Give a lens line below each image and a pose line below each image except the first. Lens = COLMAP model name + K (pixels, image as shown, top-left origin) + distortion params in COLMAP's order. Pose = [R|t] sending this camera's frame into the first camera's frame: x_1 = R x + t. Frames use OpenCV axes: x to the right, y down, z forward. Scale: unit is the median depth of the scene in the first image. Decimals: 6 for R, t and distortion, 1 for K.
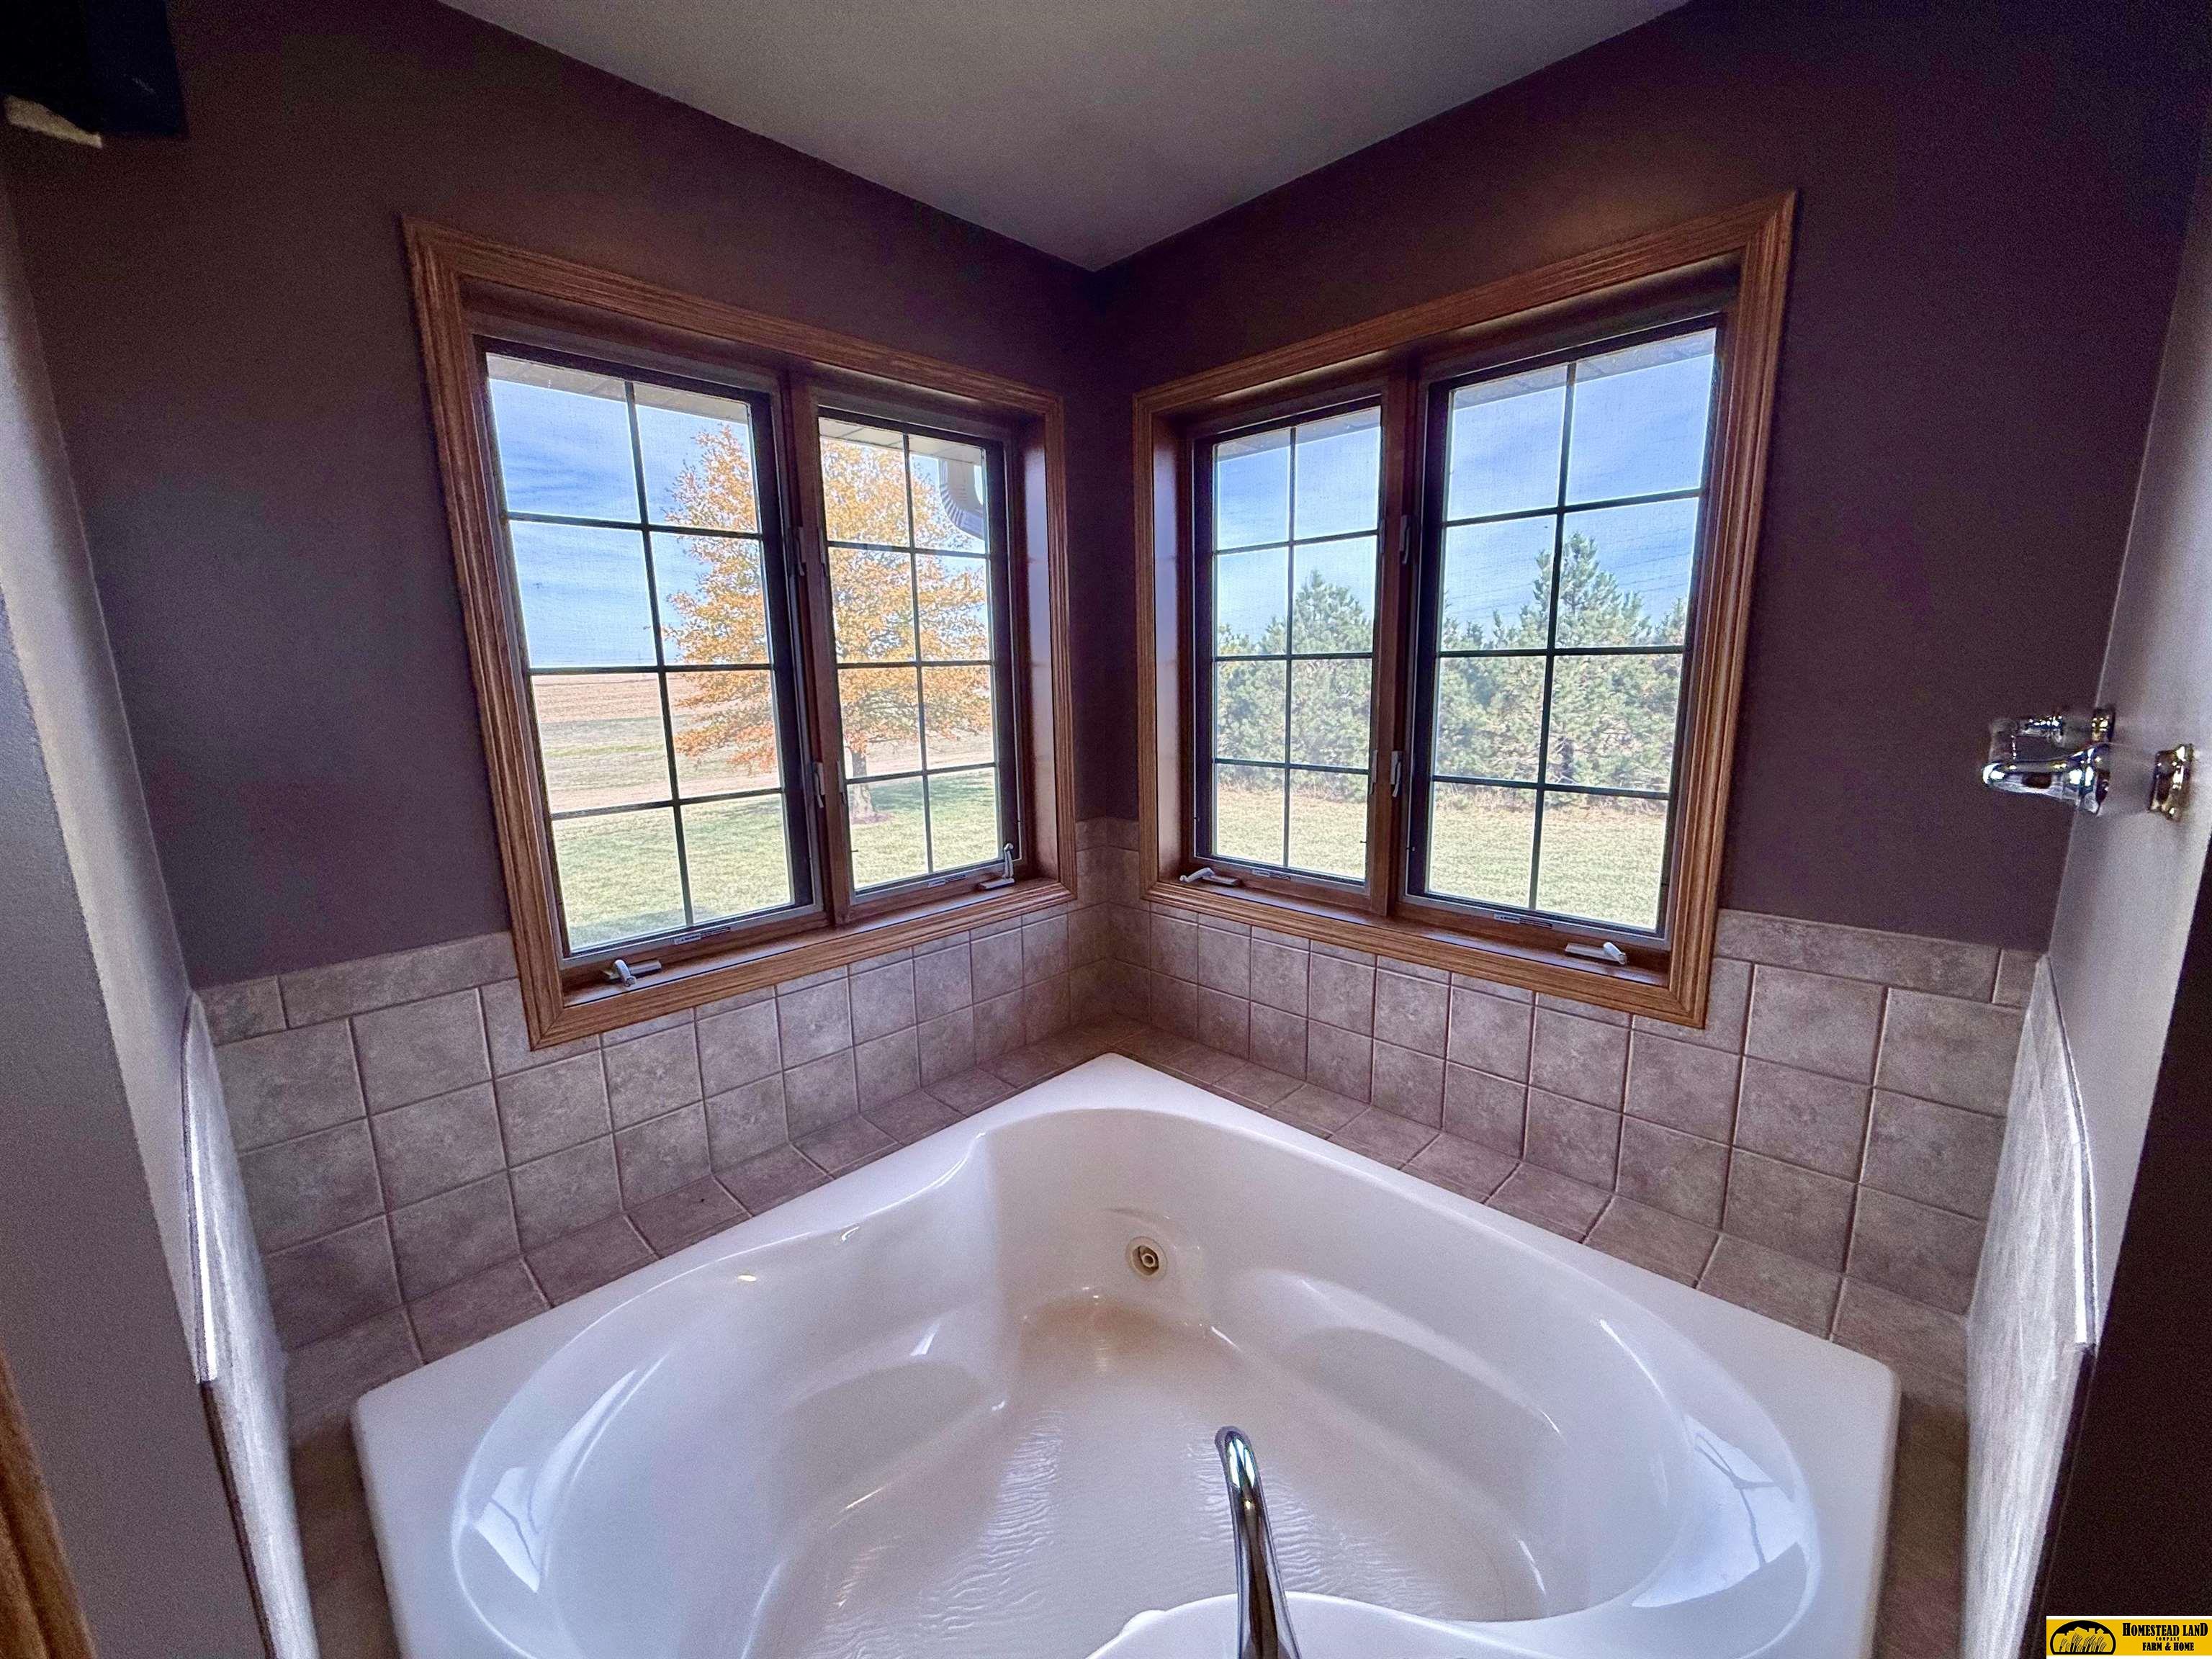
lens RADIAL K [[871.5, 0, 1094.9], [0, 871.5, 835.2], [0, 0, 1]] dist [-0.005584, -0.000604]
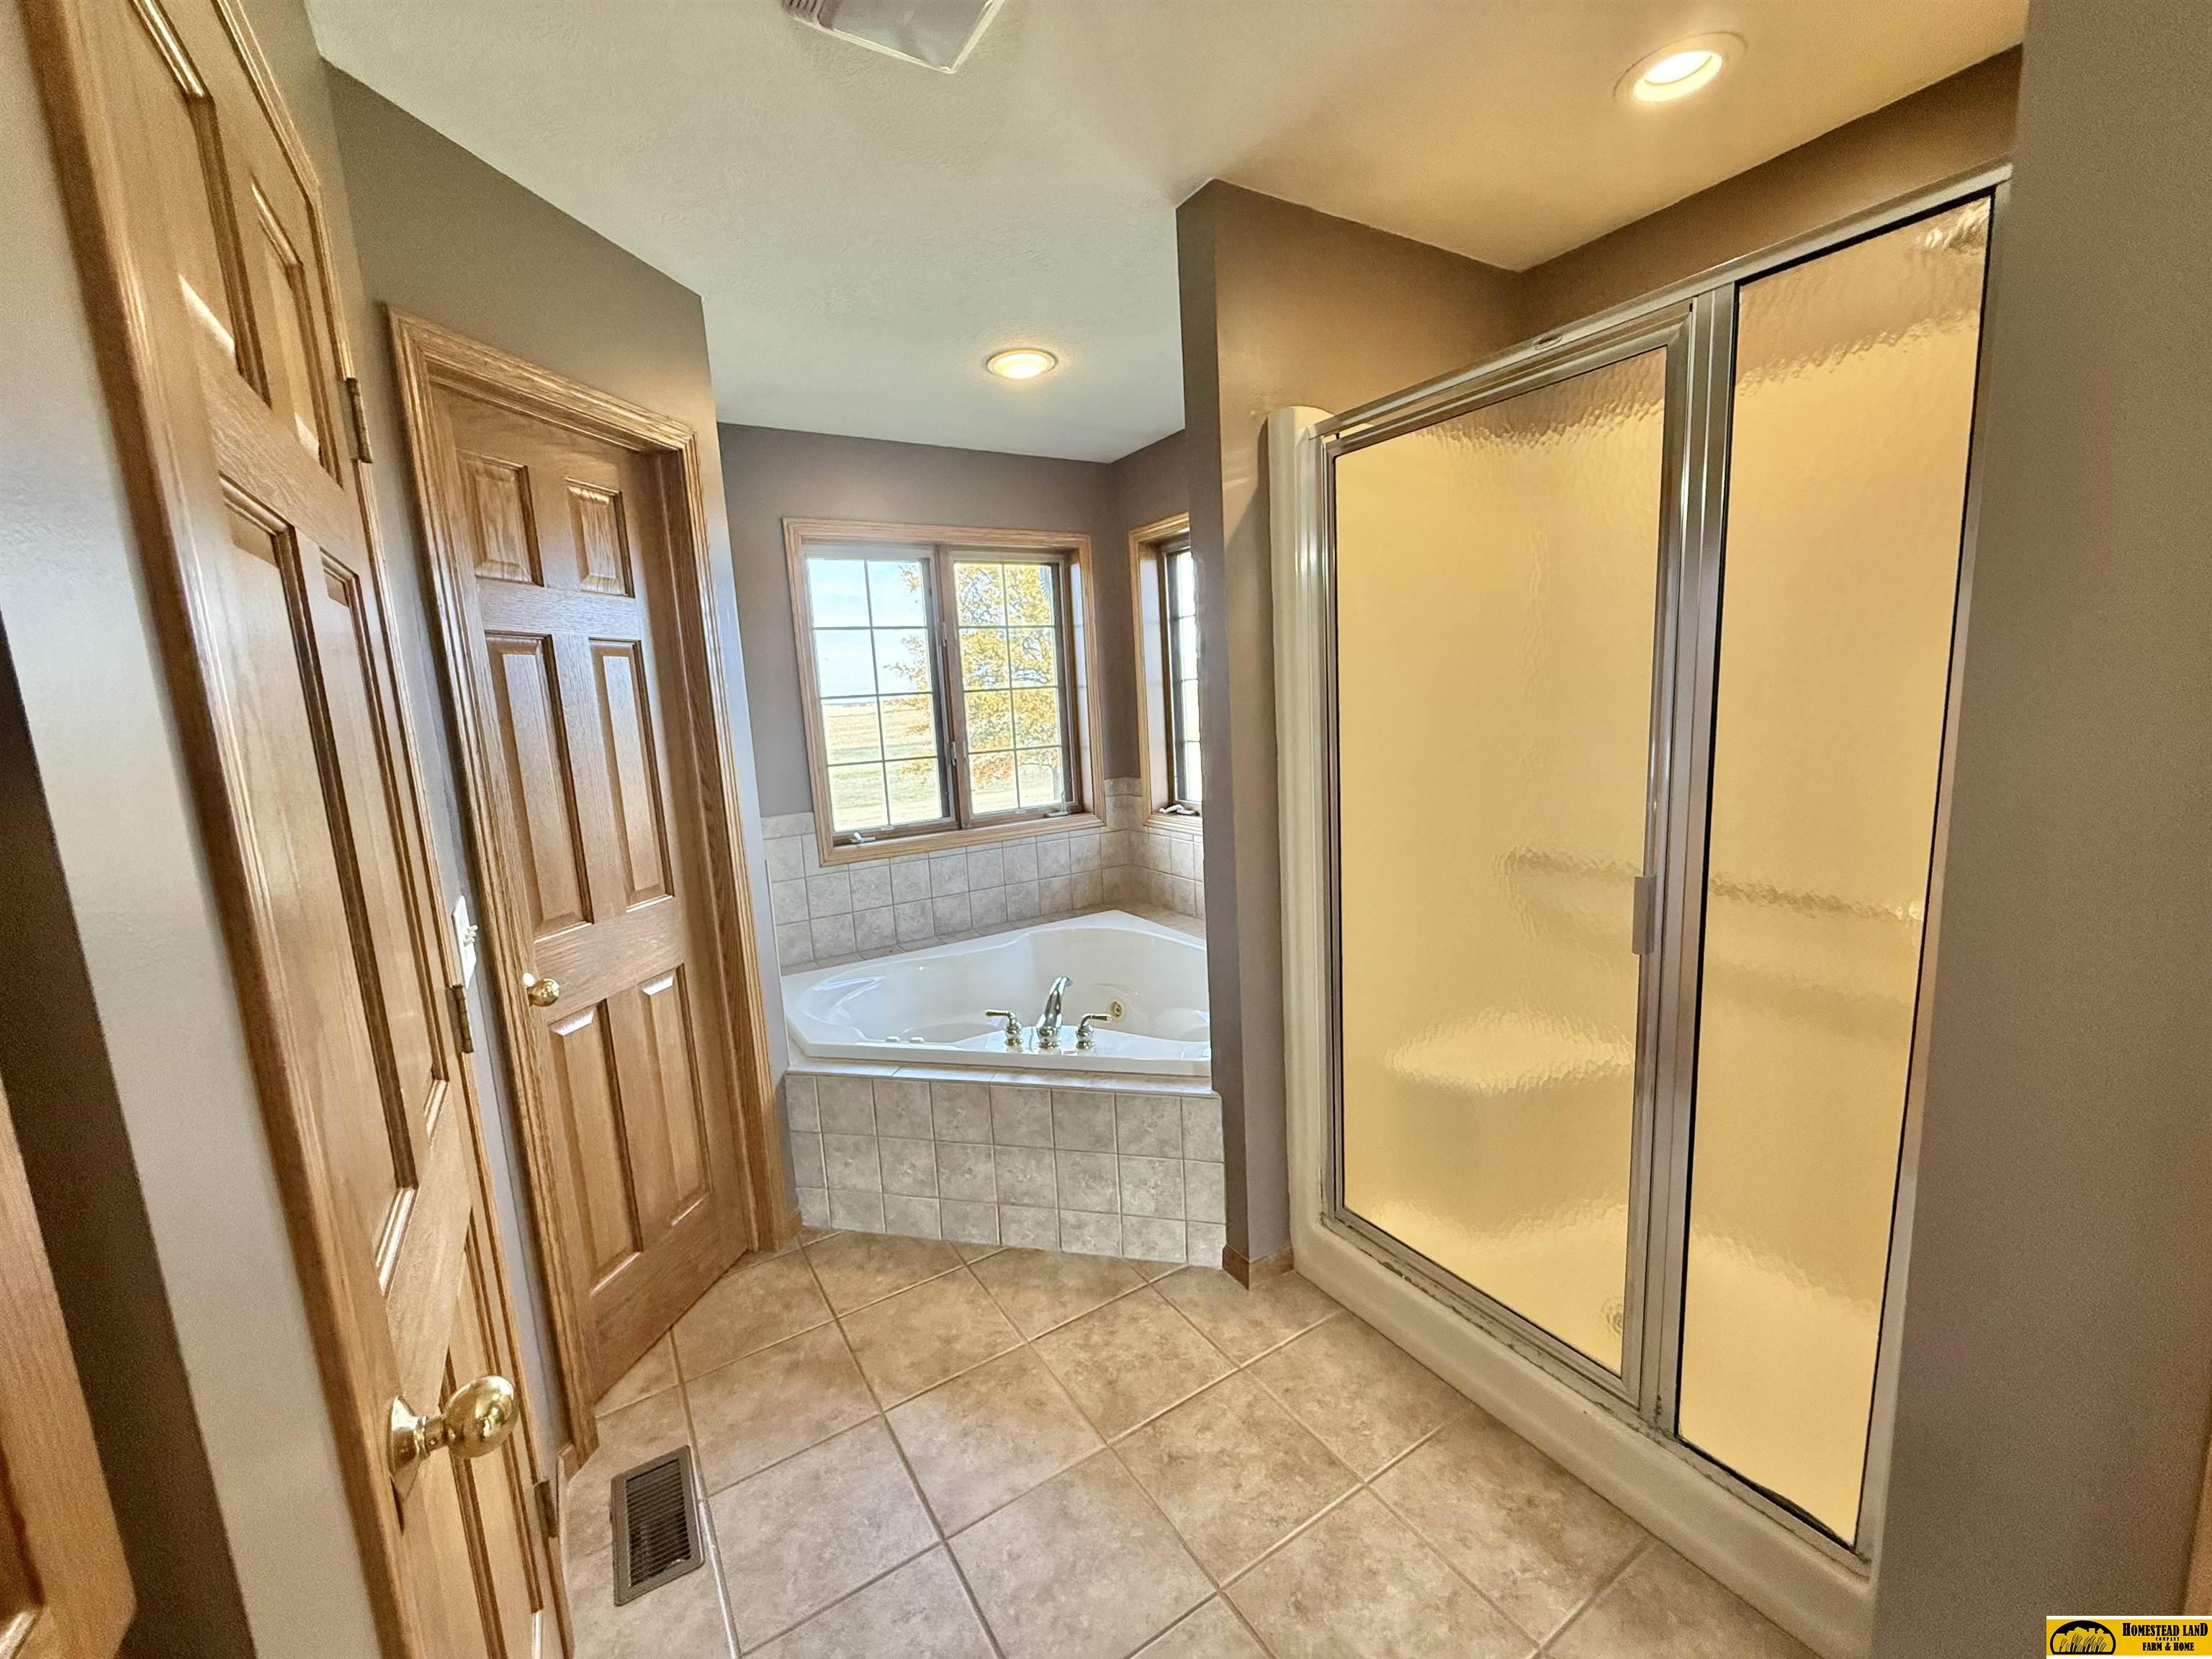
lens RADIAL K [[871.5, 0, 1089.6], [0, 871.5, 832.6], [0, 0, 1]] dist [-0.005584, -0.000604]
pose [[0.972107, -0.001903, -0.234531, 0.403739], [-0.006652, 0.999341, -0.035677, 0.173098], [0.234444, 0.036242, 0.971454, -0.745276]]
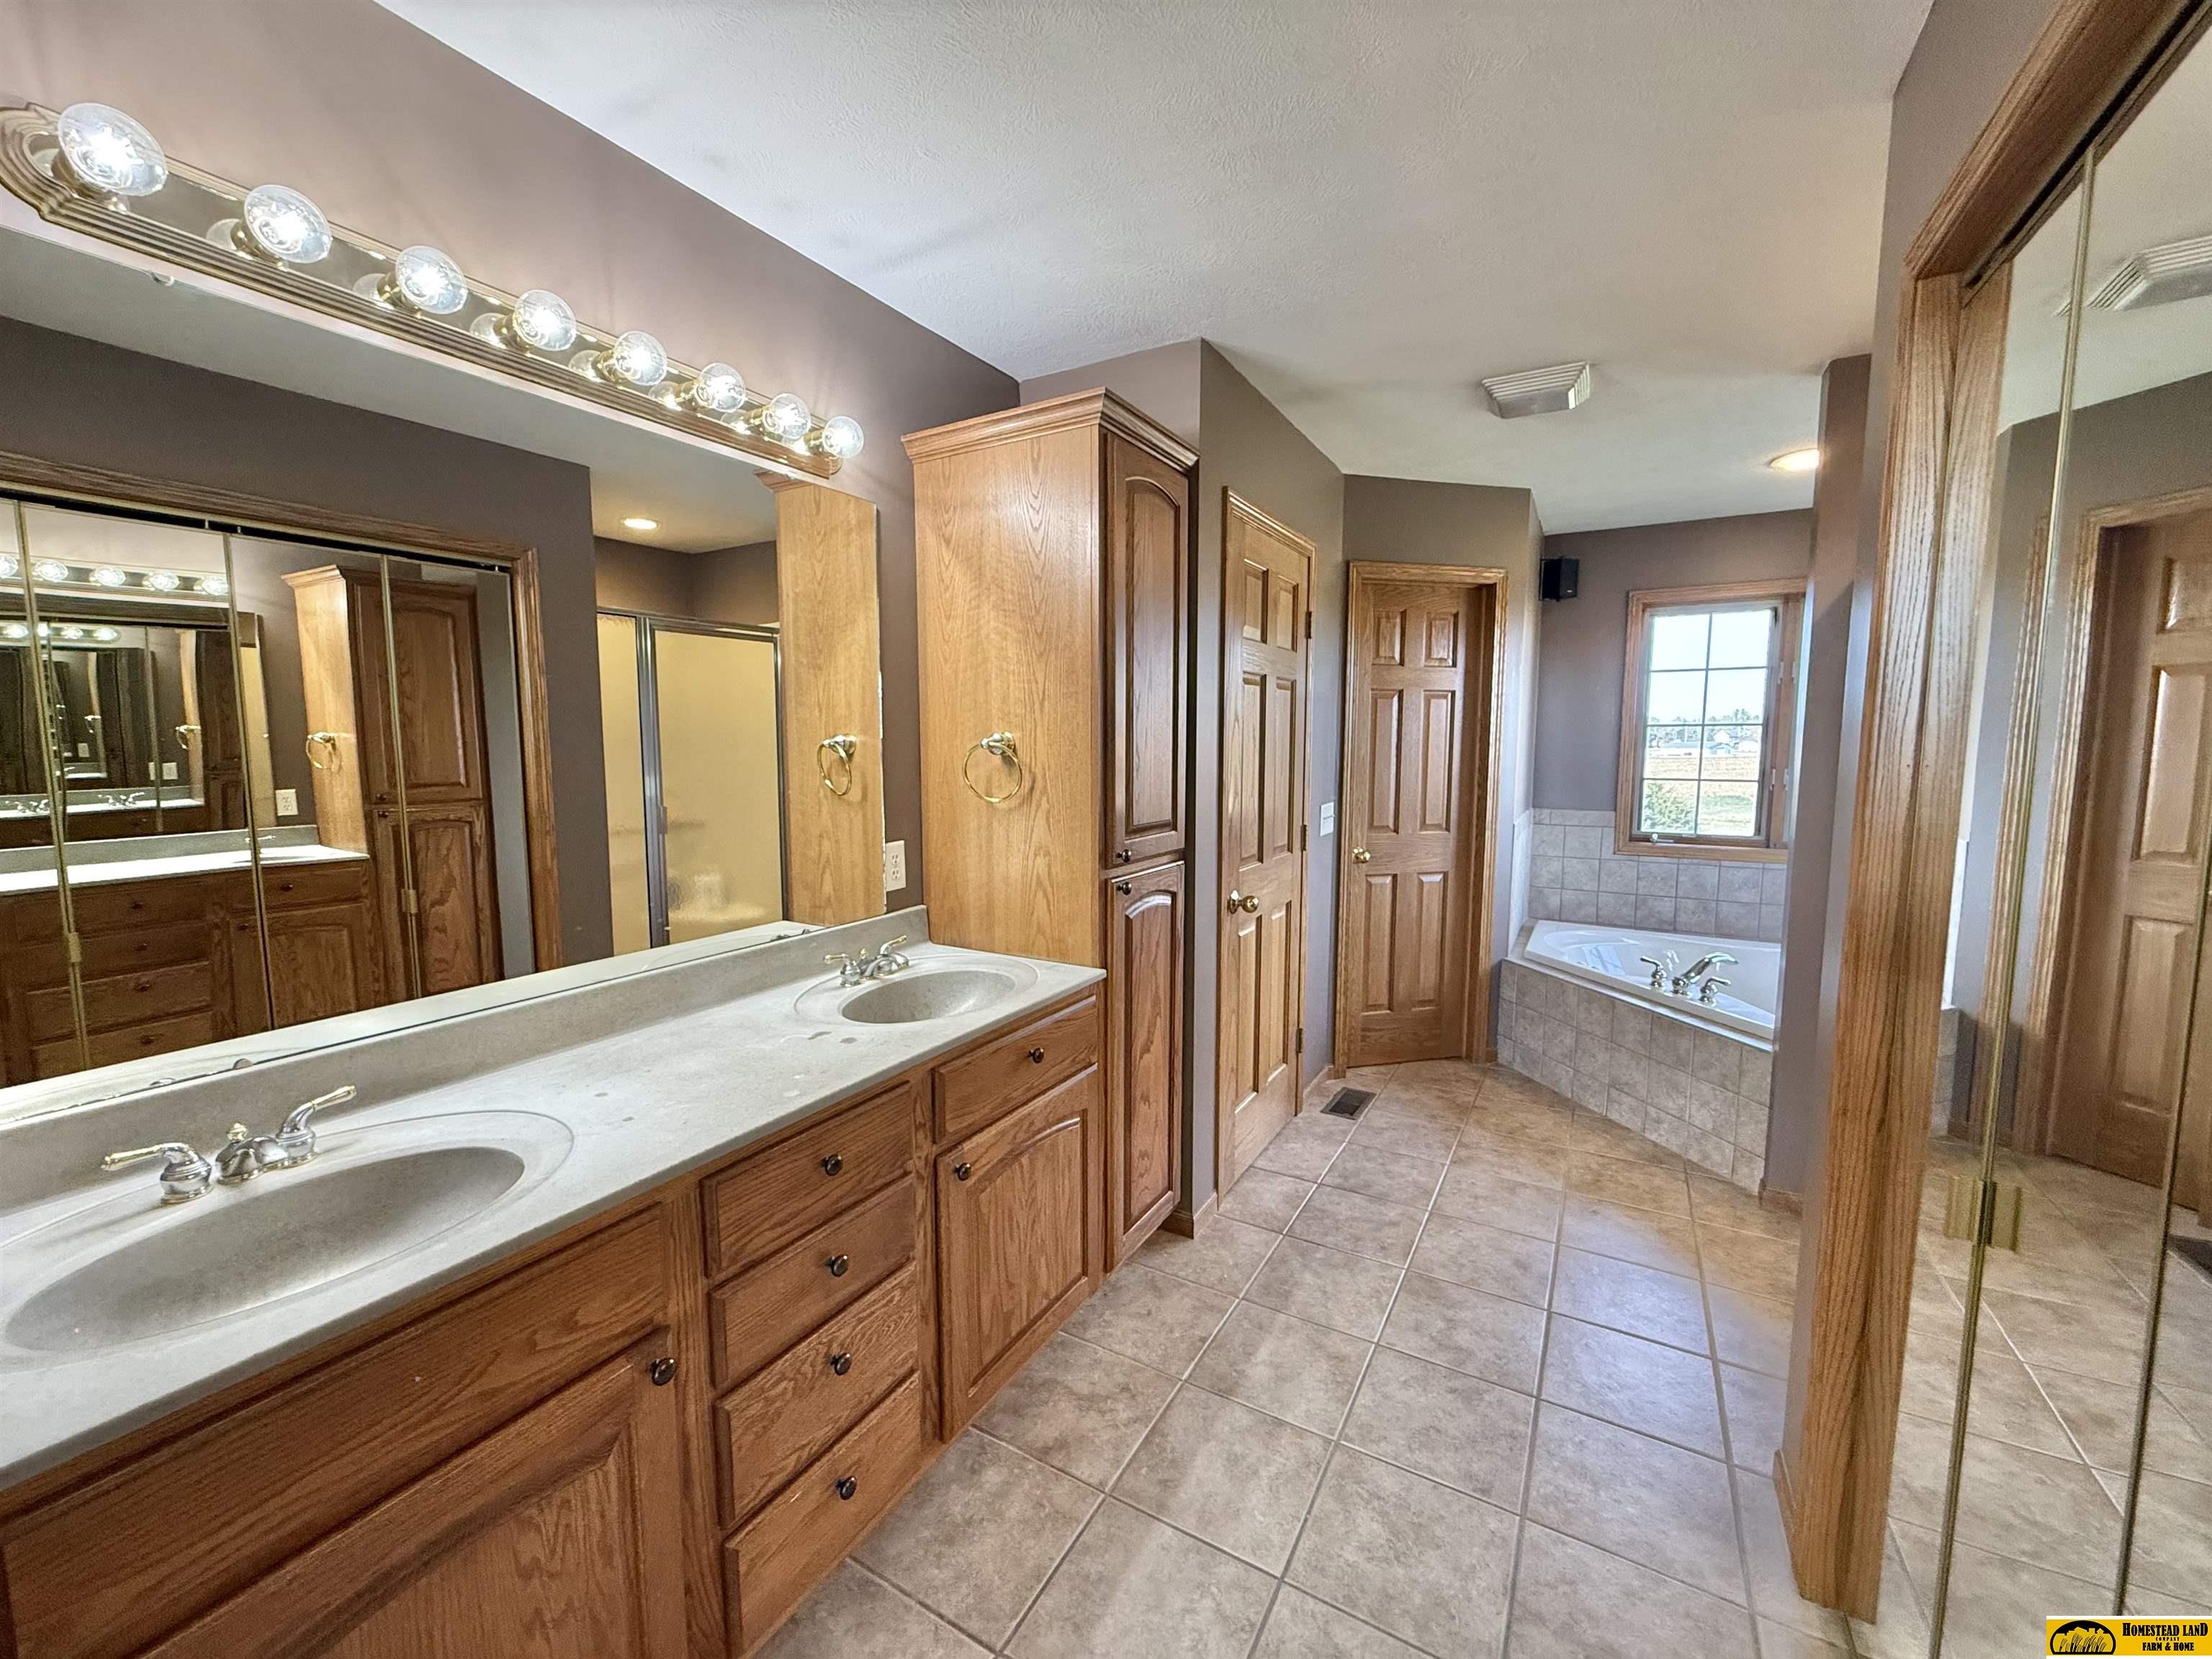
lens RADIAL K [[871.5, 0, 1094.0], [0, 871.5, 823.2], [0, 0, 1]] dist [-0.005584, -0.000604]
pose [[0.245770, 0.108483, -0.963239, 1.263611], [-0.196599, 0.978643, 0.060055, 0.232447], [0.949182, 0.174612, 0.261849, -1.052142]]
